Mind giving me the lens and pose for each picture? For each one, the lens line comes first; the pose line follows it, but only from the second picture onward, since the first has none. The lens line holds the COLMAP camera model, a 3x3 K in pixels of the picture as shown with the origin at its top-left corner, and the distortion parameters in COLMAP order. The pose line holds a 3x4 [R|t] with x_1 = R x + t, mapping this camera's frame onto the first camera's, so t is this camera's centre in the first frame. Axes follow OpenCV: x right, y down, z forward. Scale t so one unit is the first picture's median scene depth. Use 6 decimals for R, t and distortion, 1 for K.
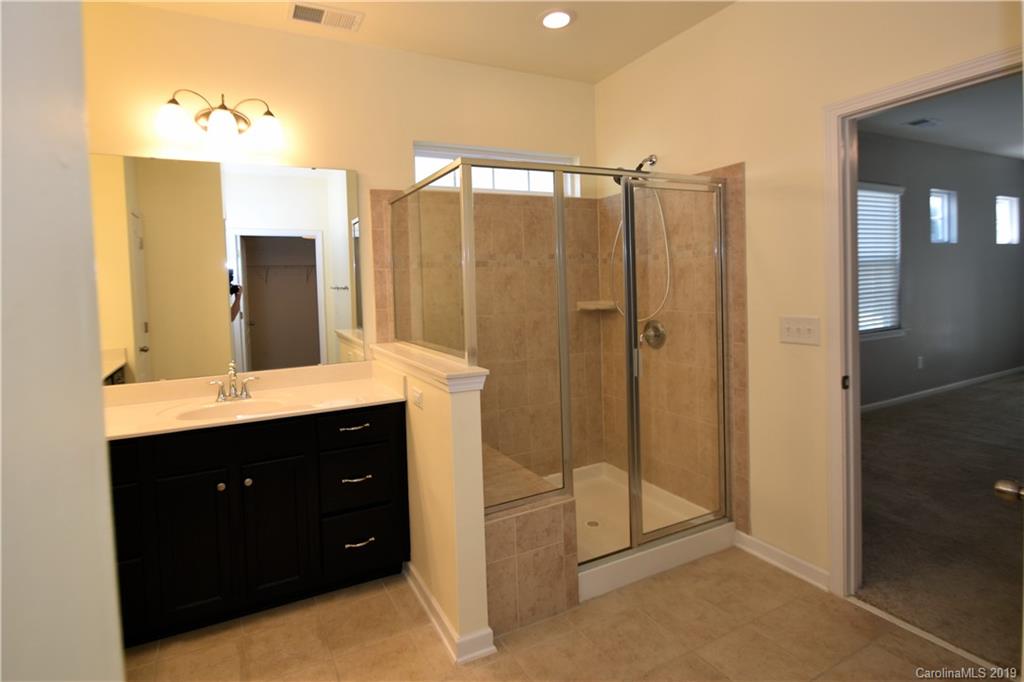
lens RADIAL K [[502.1, 0, 478.6], [0, 502.1, 300.6], [0, 0, 1]] dist [0.000760, -0.000375]
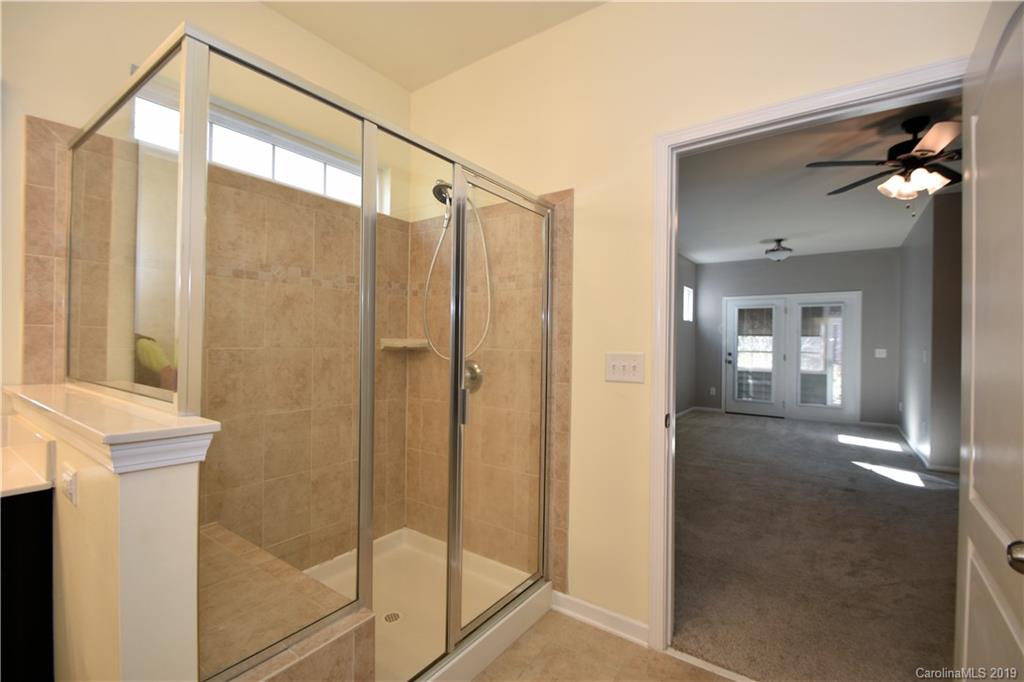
lens RADIAL K [[449.6, 0, 516.2], [0, 449.6, 342.1], [0, 0, 1]] dist [0.006624, -0.009761]
pose [[0.874873, 0.046086, 0.482154, 0.042426], [-0.027839, 0.998602, -0.044935, 0.046919], [-0.483551, 0.025889, 0.874933, 0.306822]]
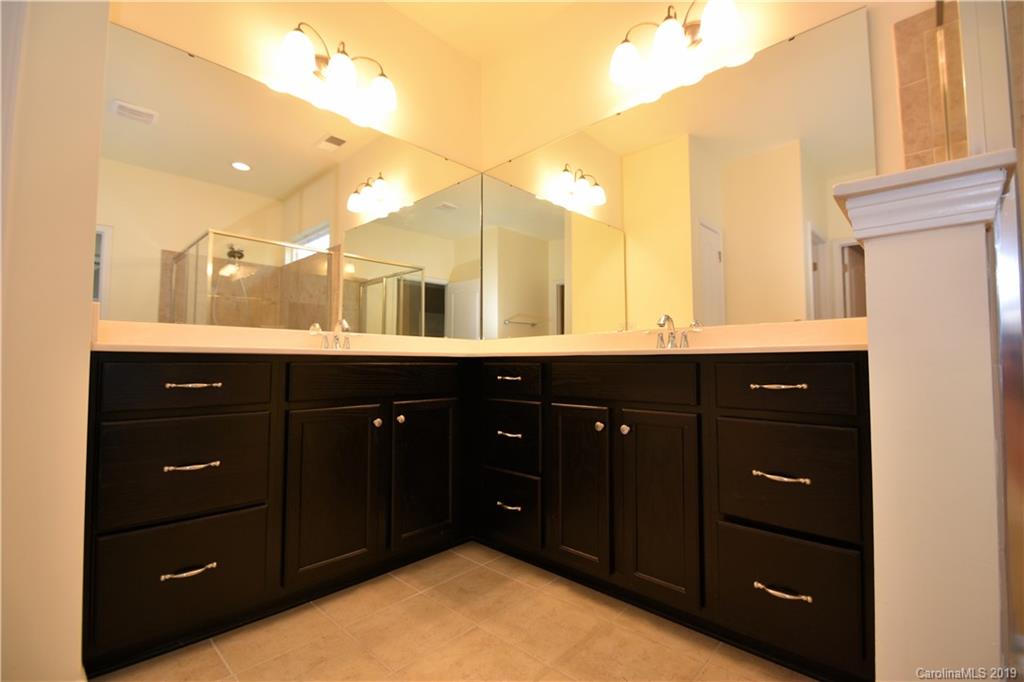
lens RADIAL K [[452.6, 0, 520.3], [0, 452.6, 343.2], [0, 0, 1]] dist [0.001215, -0.010169]
pose [[0.361996, -0.010962, -0.932115, 0.112659], [-0.042001, 0.998724, -0.028057, 0.193314], [0.931233, 0.049306, 0.361073, 0.445550]]
